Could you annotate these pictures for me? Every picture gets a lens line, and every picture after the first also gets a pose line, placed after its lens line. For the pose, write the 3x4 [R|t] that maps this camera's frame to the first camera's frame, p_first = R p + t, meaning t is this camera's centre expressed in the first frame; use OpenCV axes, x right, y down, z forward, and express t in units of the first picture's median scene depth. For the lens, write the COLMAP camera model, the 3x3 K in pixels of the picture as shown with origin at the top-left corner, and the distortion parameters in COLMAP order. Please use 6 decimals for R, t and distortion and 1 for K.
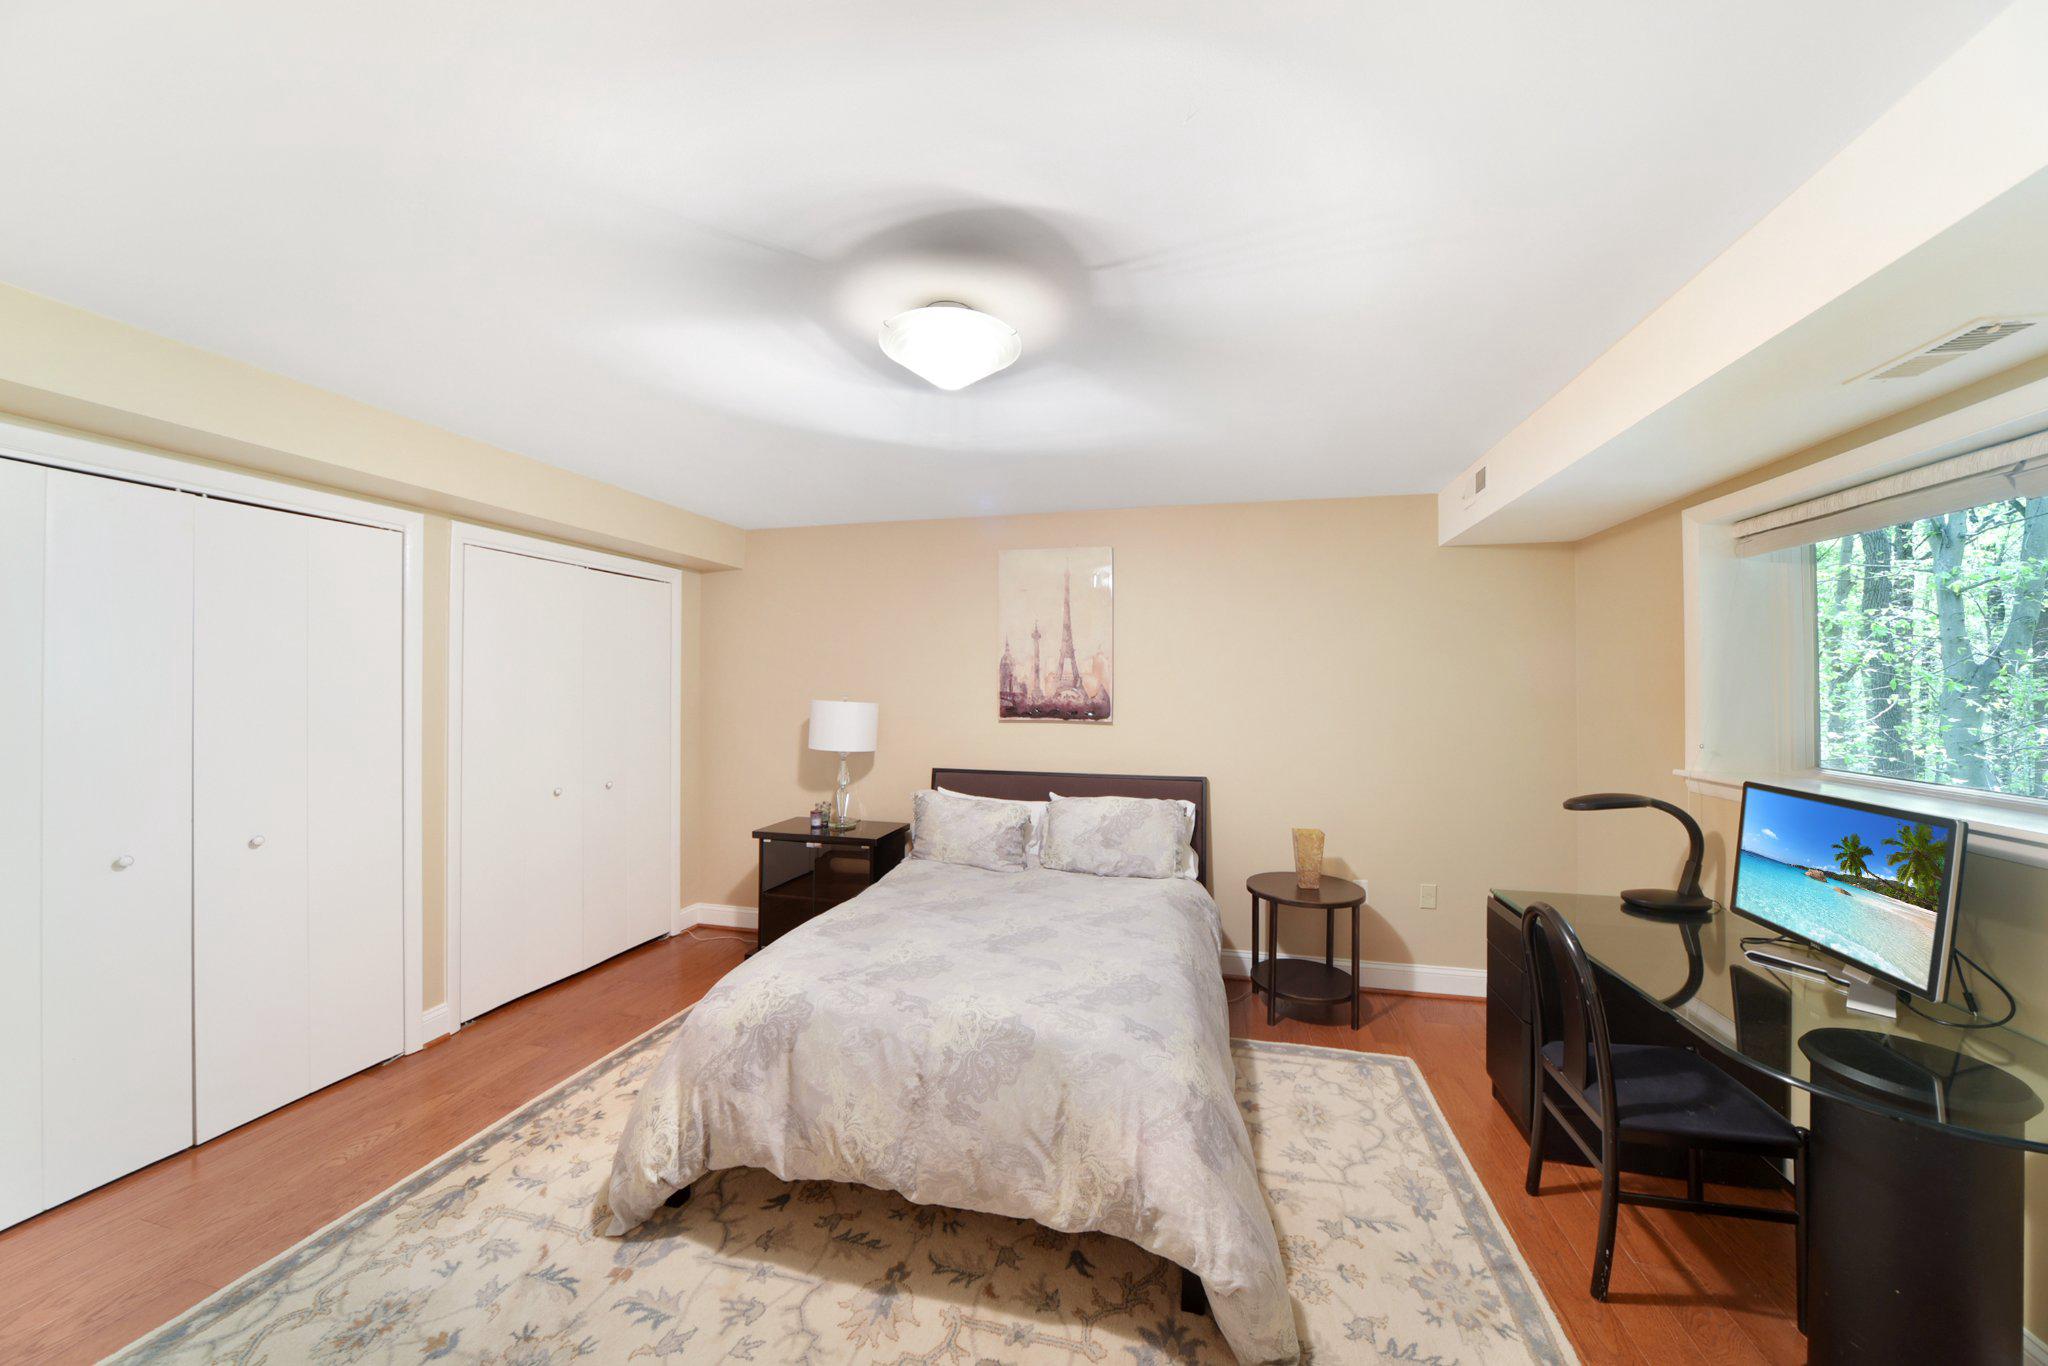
lens RADIAL K [[732.0, 0, 1018.4], [0, 732.0, 679.9], [0, 0, 1]] dist [-0.014132, 0.000203]
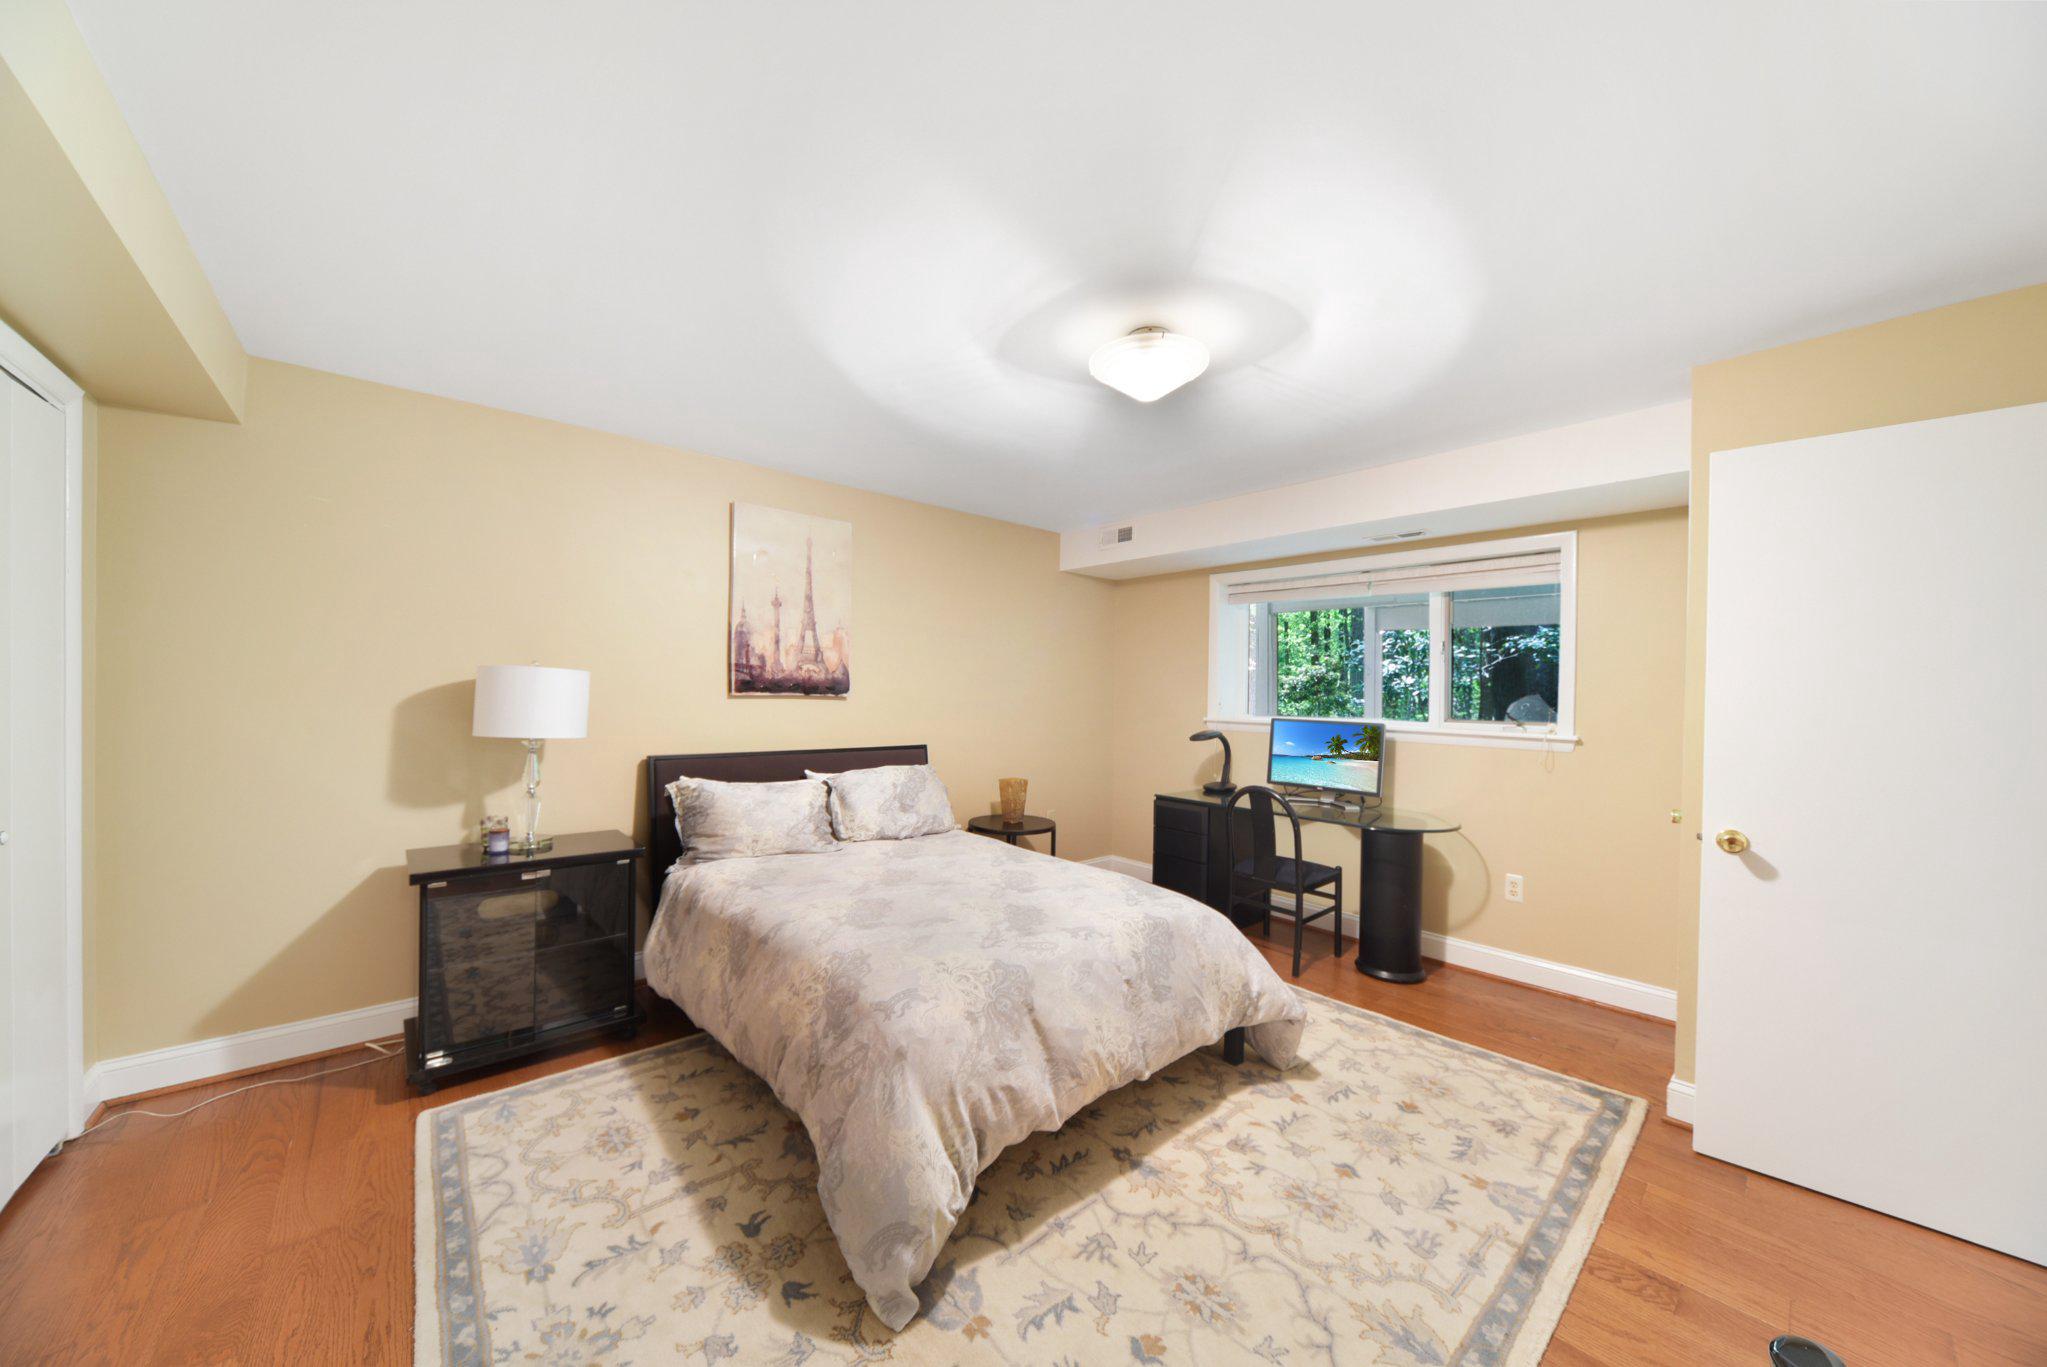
lens RADIAL K [[731.6, 0, 1015.3], [0, 731.6, 692.9], [0, 0, 1]] dist [-0.014132, 0.000203]
pose [[0.560403, 0.004862, 0.828206, -0.824216], [-0.025899, 0.999597, 0.011657, 0.048488], [-0.827815, -0.027982, 0.560302, 0.342216]]
